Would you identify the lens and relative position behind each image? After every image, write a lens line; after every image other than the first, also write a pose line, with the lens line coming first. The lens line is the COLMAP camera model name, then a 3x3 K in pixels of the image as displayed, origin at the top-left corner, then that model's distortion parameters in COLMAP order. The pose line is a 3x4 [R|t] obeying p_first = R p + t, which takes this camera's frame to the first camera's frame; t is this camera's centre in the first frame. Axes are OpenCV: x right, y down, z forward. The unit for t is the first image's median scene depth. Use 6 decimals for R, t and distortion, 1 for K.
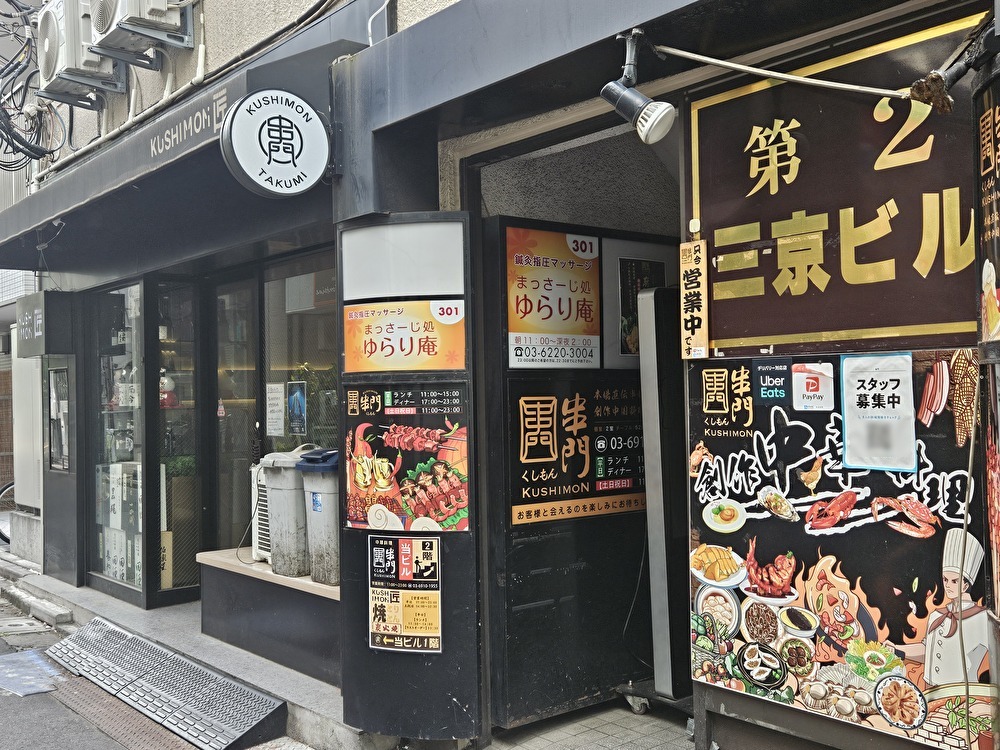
lens RADIAL K [[677.7, 0, 500.0], [0, 677.7, 375.0], [0, 0, 1]] dist [0.075697, -0.082846]
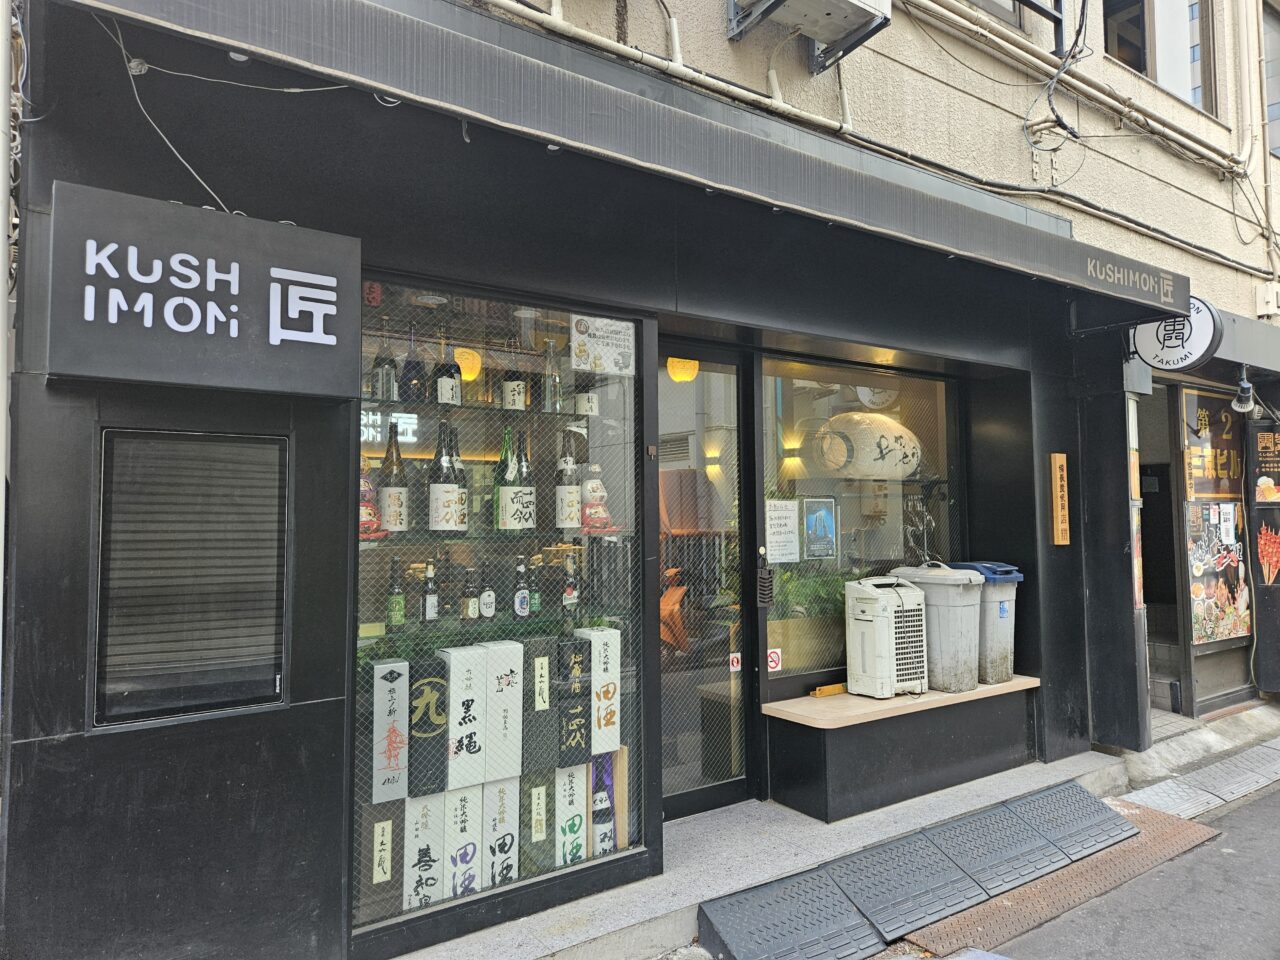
lens RADIAL K [[850.2, 0, 639.3], [0, 850.2, 476.2], [0, 0, 1]] dist [0.079978, -0.075106]
pose [[0.280886, 0.080454, 0.956363, -3.150598], [-0.012973, 0.996707, -0.080038, 0.155877], [-0.959654, 0.010074, 0.281005, 2.051357]]
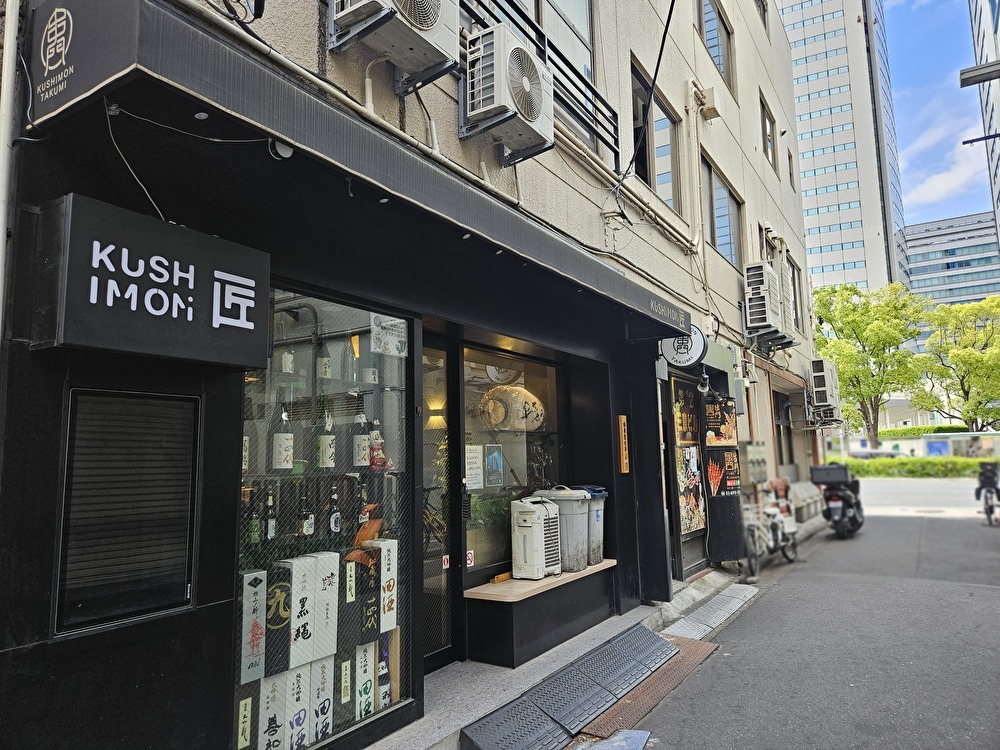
lens RADIAL K [[677.7, 0, 500.0], [0, 677.7, 375.0], [0, 0, 1]] dist [0.075697, -0.082846]
pose [[-0.118635, 0.161103, 0.979781, -3.476464], [0.016821, 0.986934, -0.160242, 0.185361], [-0.992795, -0.002530, -0.119795, 2.534635]]
